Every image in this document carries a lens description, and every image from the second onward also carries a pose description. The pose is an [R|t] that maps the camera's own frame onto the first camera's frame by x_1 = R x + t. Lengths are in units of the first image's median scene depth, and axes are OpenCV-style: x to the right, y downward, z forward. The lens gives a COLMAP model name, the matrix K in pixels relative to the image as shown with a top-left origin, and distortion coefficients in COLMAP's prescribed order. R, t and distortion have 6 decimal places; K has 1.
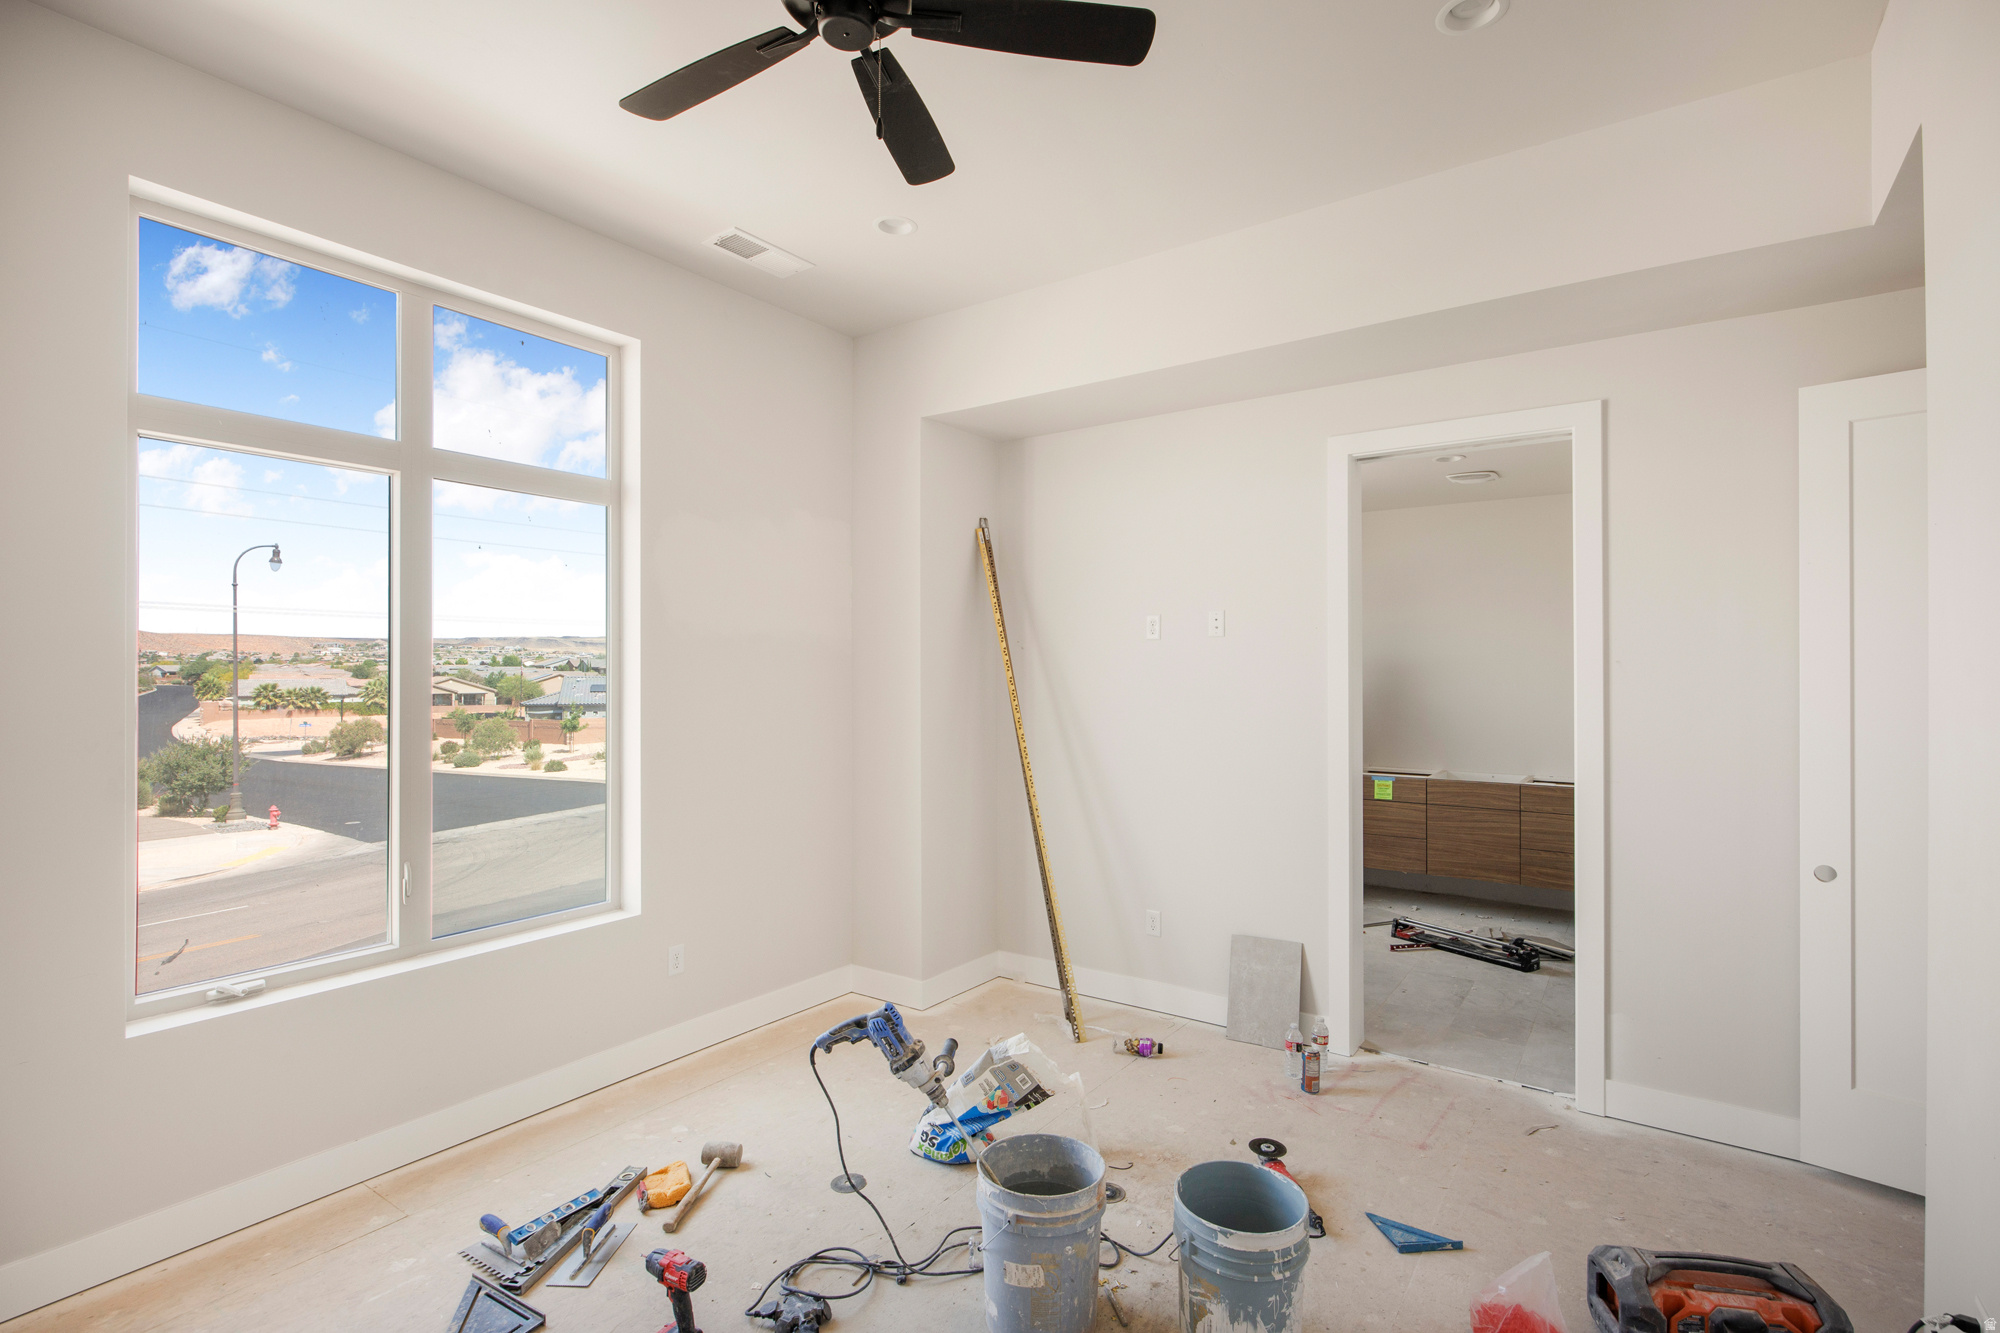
lens RADIAL K [[966.4, 0, 1027.9], [0, 966.4, 671.8], [0, 0, 1]] dist [0.004493, 0.000381]
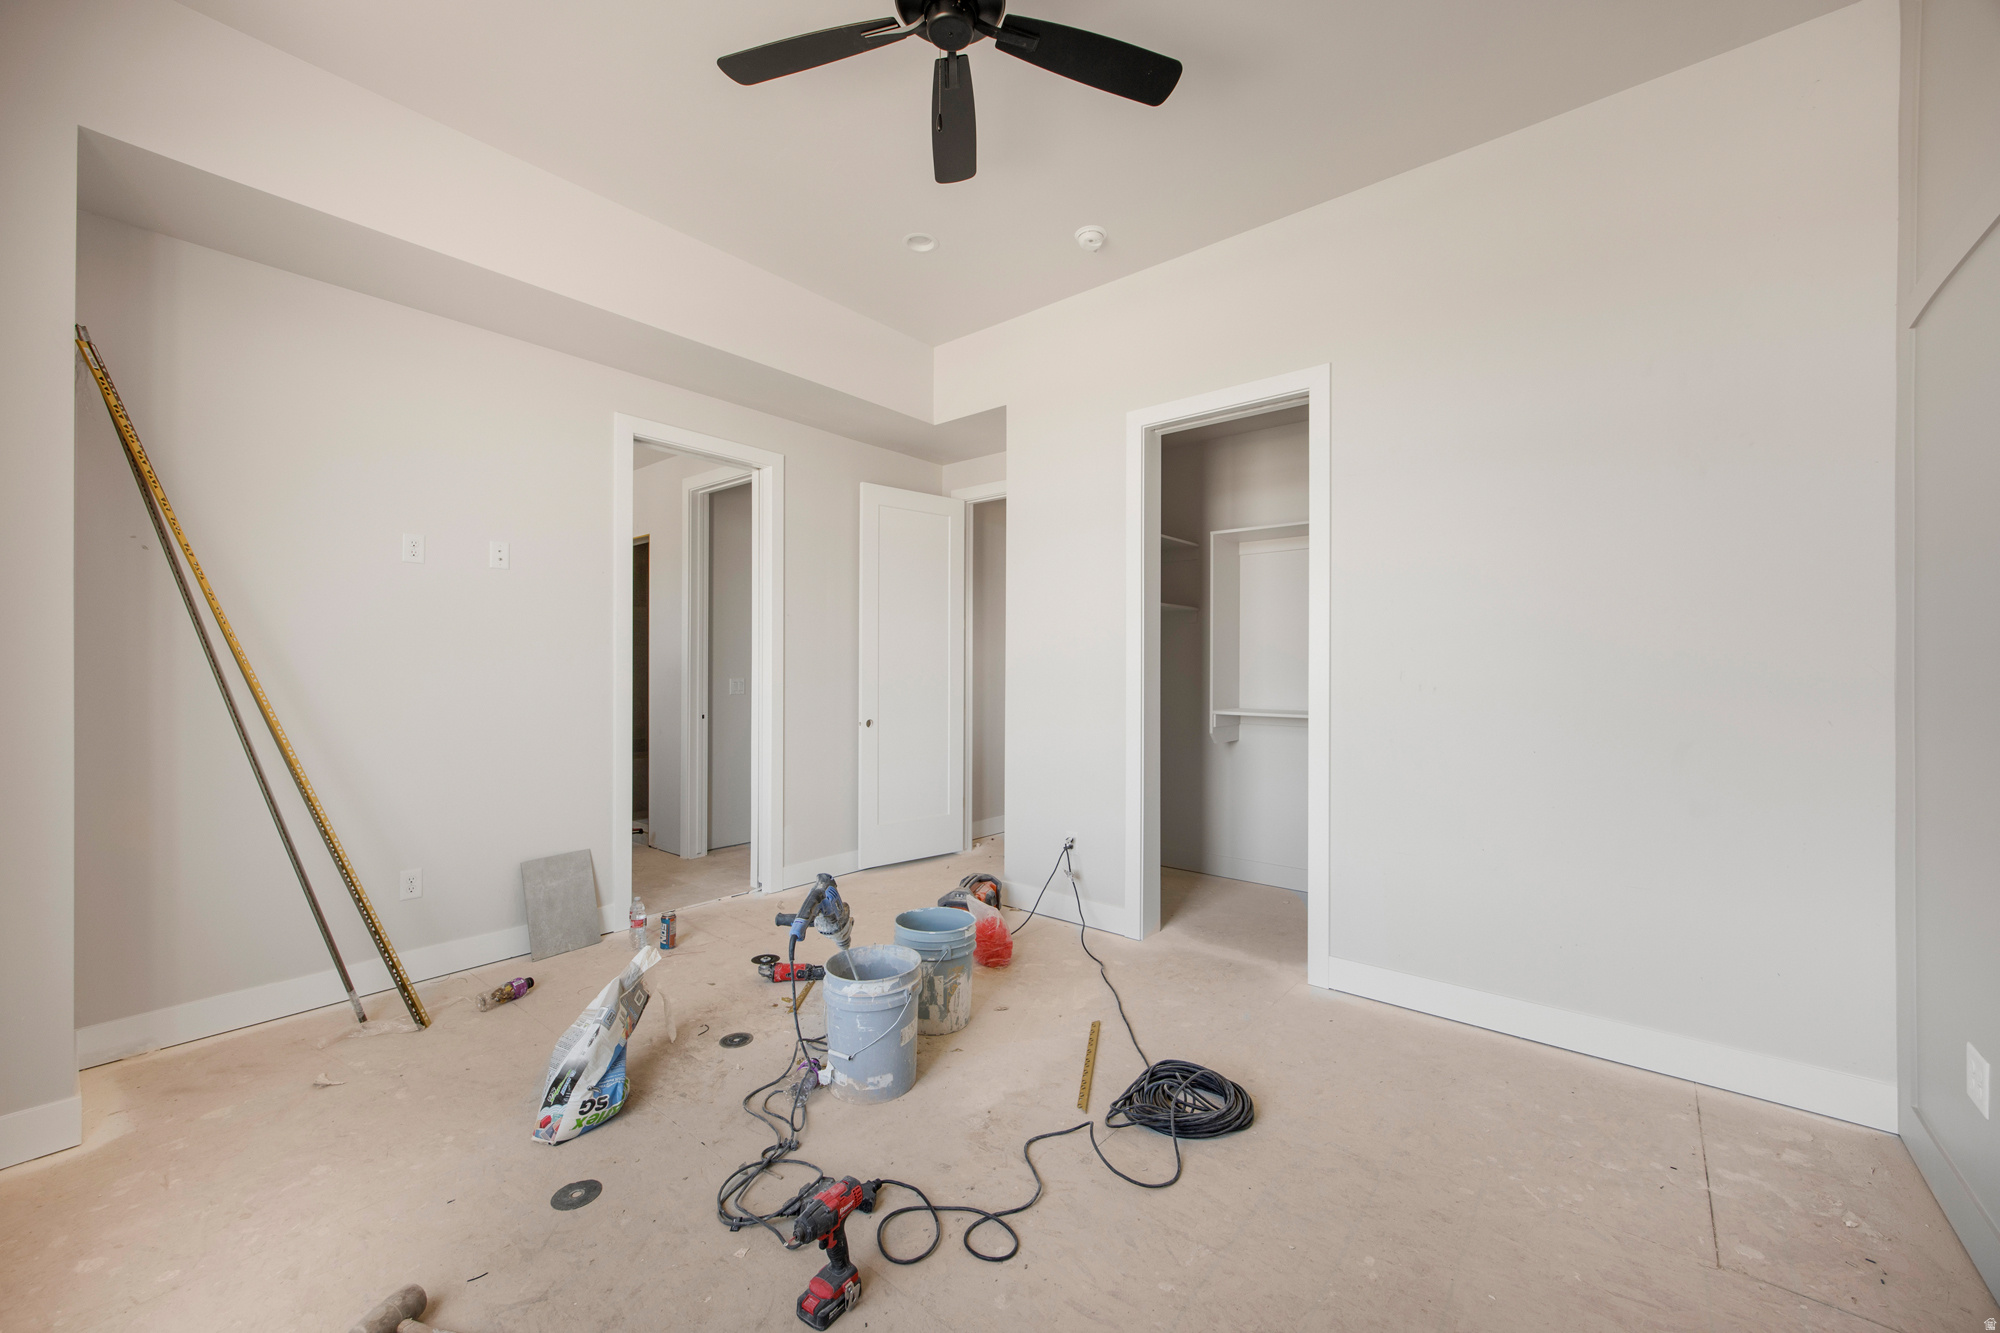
lens RADIAL K [[792.4, 0, 999.1], [0, 792.4, 670.6], [0, 0, 1]] dist [0.014594, 0.000174]
pose [[0.067537, 0.001109, 0.997716, -0.617510], [0.003414, 0.999993, -0.001343, 0.075080], [-0.997711, 0.003497, 0.067533, 0.458562]]
